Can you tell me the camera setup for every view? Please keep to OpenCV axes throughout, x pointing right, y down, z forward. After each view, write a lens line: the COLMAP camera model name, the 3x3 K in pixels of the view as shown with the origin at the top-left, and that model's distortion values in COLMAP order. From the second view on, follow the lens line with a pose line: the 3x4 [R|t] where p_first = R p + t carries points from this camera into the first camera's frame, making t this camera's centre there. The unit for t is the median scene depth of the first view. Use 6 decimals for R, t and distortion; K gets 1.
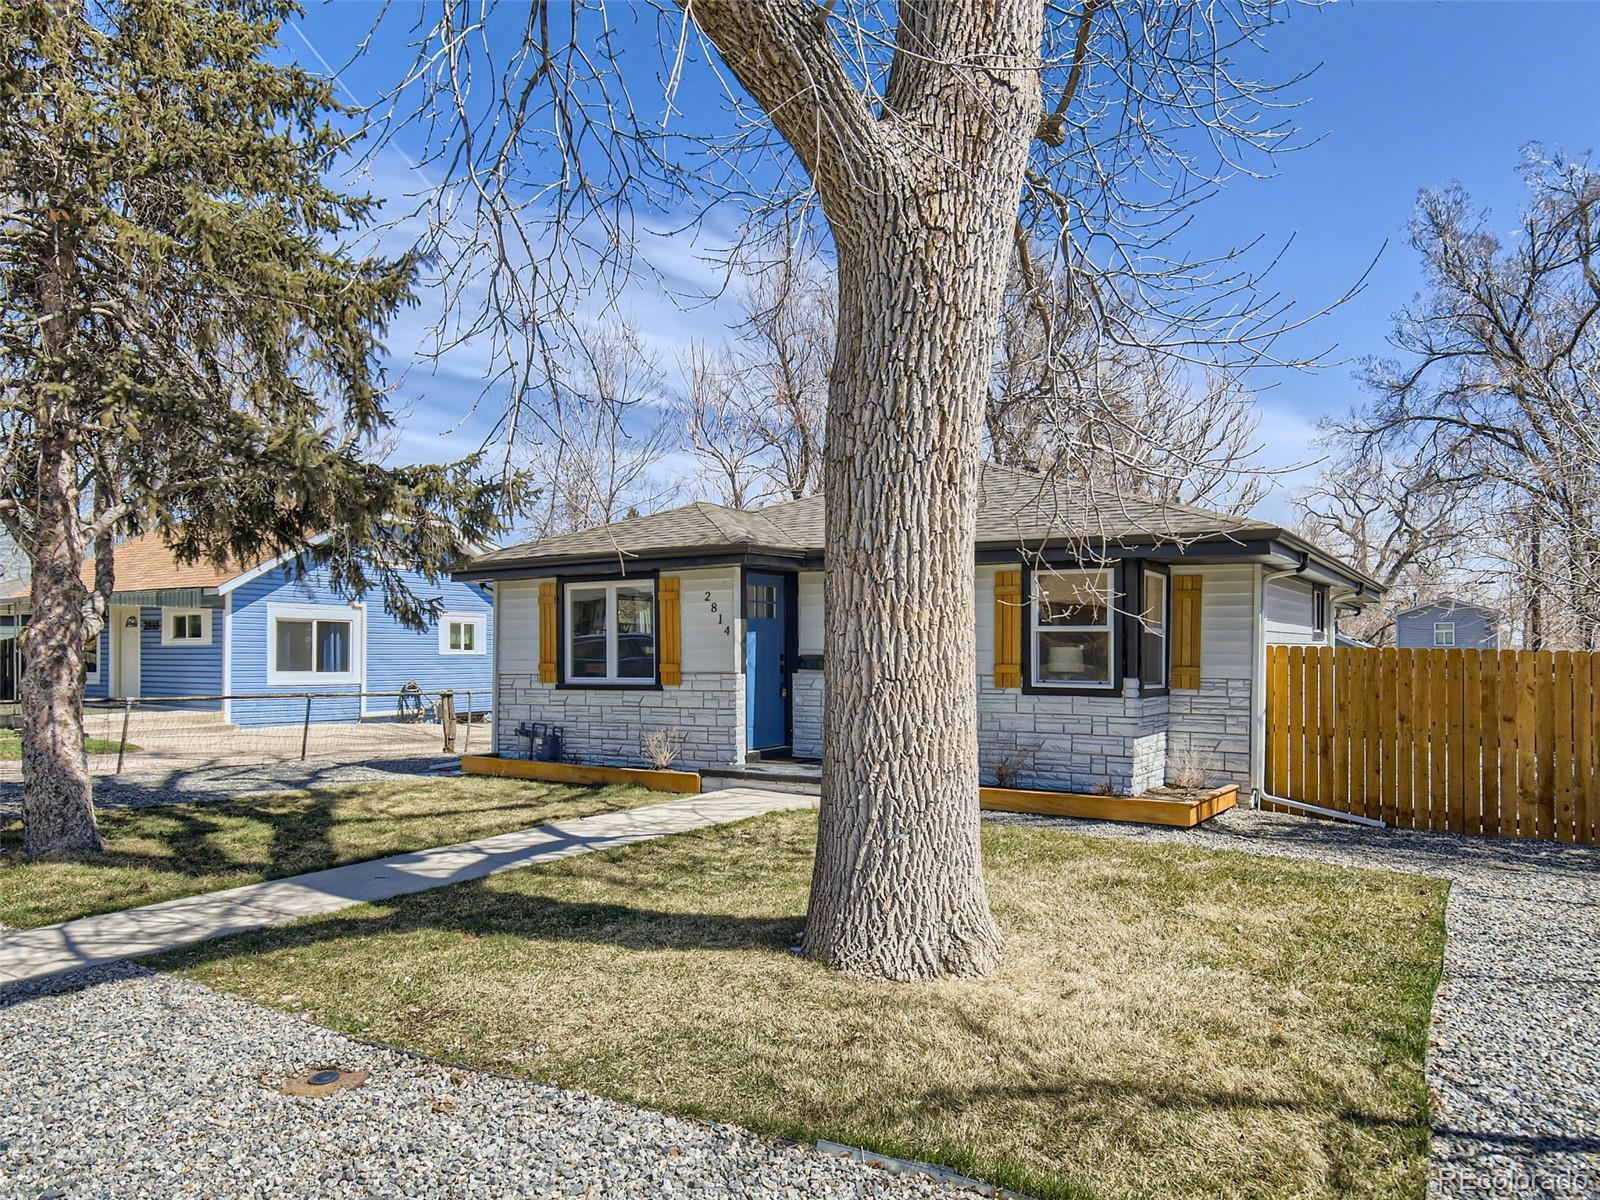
lens RADIAL K [[1068.9, 0, 800.0], [0, 1068.9, 600.0], [0, 0, 1]] dist [0.006881, 0.002095]
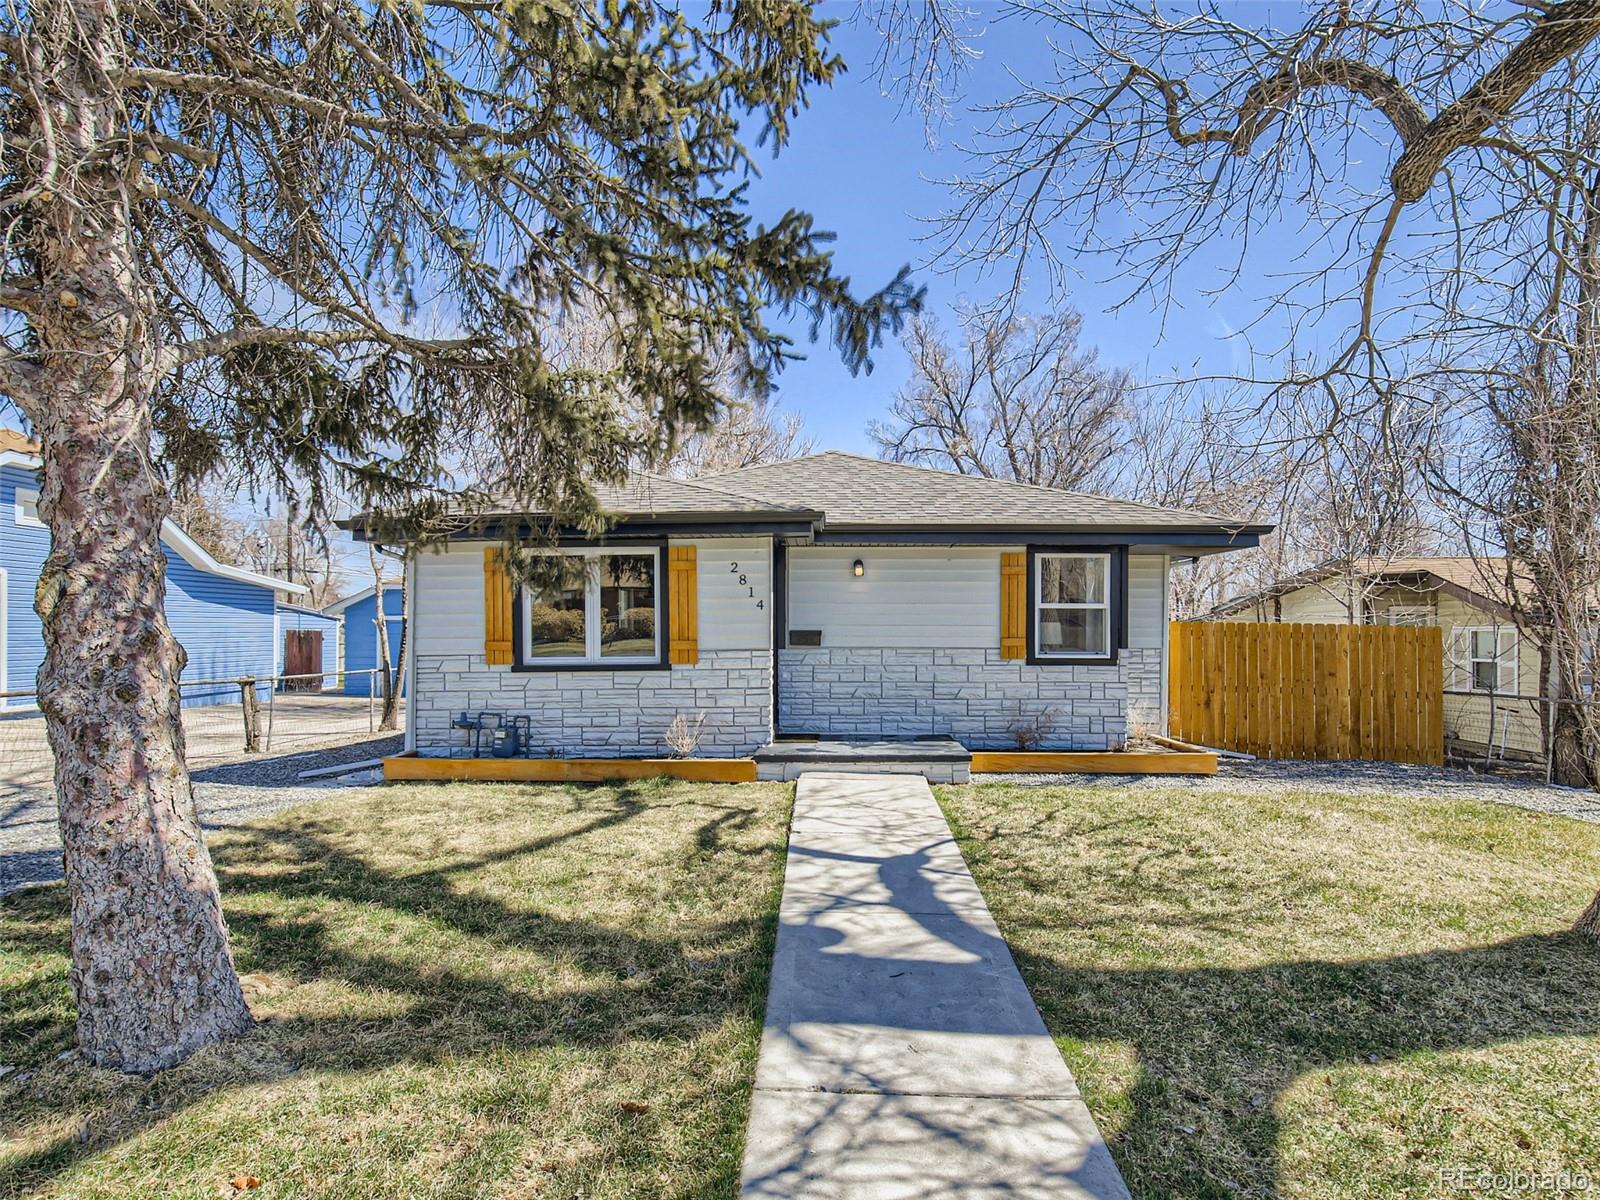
lens RADIAL K [[831.6, 0, 809.9], [0, 831.6, 597.2], [0, 0, 1]] dist [0.002158, 0.000314]
pose [[0.867904, 0.015853, 0.496478, -0.381107], [-0.021468, 0.999754, 0.005604, 0.016728], [-0.496267, -0.015522, 0.868031, 0.335854]]
